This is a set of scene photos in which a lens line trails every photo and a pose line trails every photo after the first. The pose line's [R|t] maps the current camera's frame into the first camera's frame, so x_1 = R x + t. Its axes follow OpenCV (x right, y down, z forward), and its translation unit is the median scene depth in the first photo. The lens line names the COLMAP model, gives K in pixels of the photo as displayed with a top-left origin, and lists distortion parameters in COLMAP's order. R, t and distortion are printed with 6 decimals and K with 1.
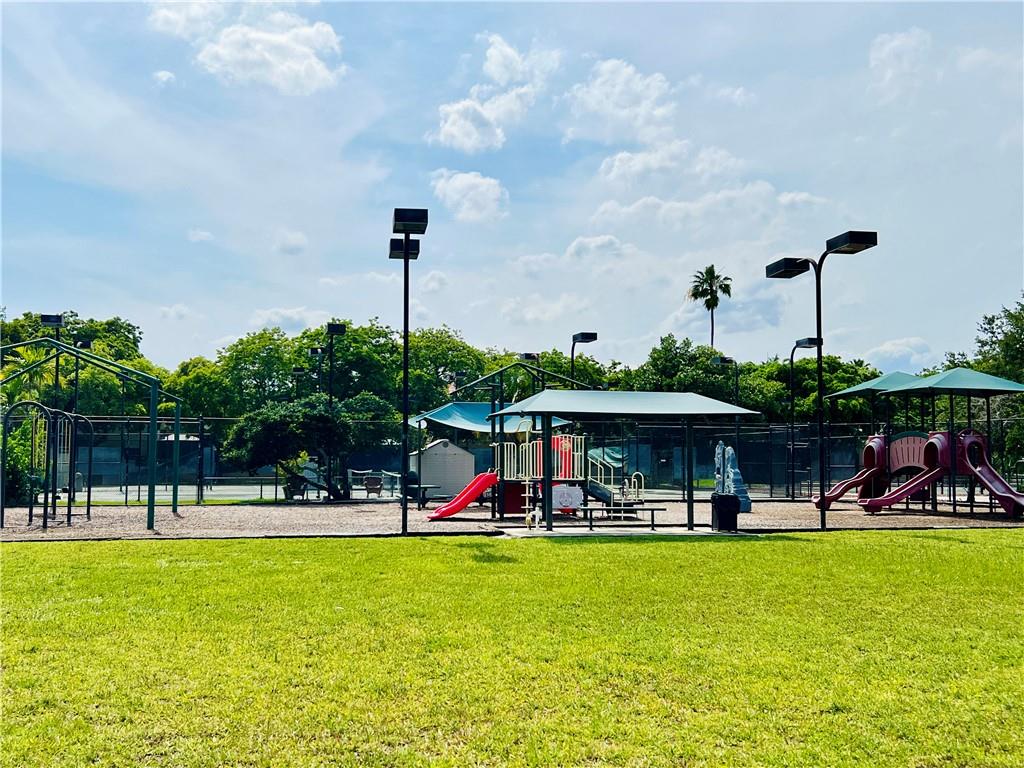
lens RADIAL K [[1104.8, 0, 512.1], [0, 1104.8, 381.4], [0, 0, 1]] dist [-0.004114, 0.000000]
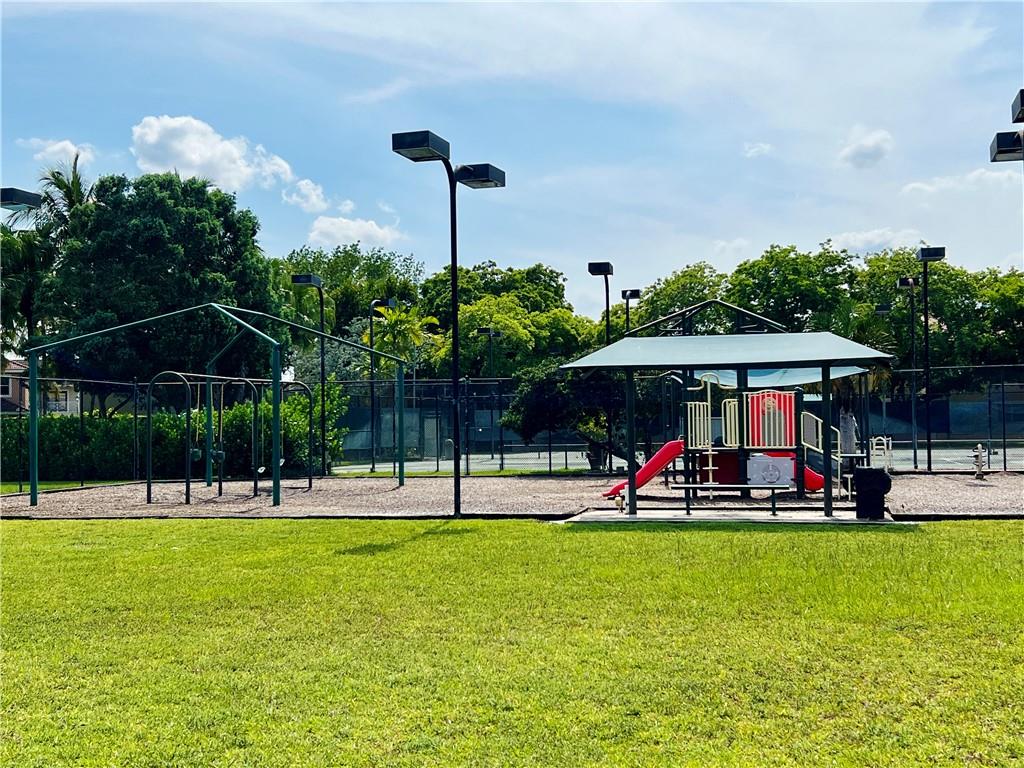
lens RADIAL K [[1328.1, 0, 513.3], [0, 1328.1, 385.2], [0, 0, 1]] dist [0.227988, 0.000000]
pose [[0.892546, -0.027919, -0.450092, 0.157560], [0.049087, 0.998166, 0.035426, 0.001274], [0.448277, -0.053713, 0.892279, 0.040858]]
